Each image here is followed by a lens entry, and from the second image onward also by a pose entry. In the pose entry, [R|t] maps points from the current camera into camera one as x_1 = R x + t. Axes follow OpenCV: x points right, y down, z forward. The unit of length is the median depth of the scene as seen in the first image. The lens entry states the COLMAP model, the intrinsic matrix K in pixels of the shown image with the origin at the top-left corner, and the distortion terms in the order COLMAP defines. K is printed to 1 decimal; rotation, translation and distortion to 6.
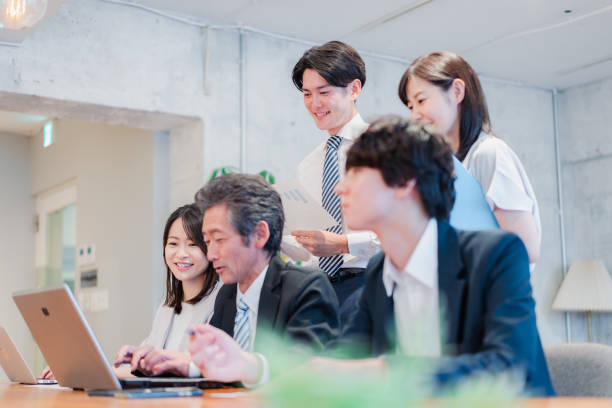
lens RADIAL K [[996.1, 0, 306.0], [0, 996.1, 204.0], [0, 0, 1]] dist [0.019120, 0.019244]
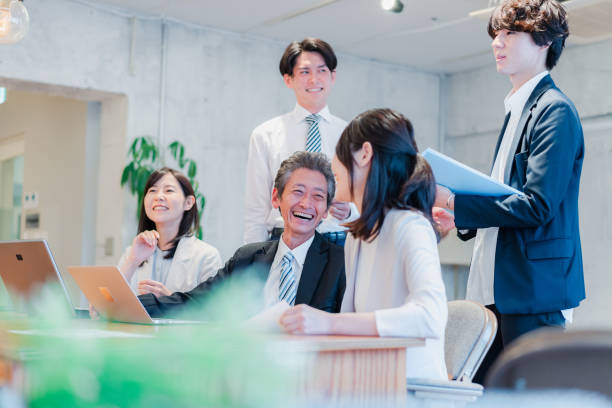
lens RADIAL K [[996.1, 0, 306.0], [0, 996.1, 204.0], [0, 0, 1]] dist [0.019120, 0.019244]
pose [[0.998580, 0.040258, 0.034888, 0.073215], [-0.042332, 0.997246, 0.060902, -0.035621], [-0.032340, -0.062293, 0.997534, -0.213736]]
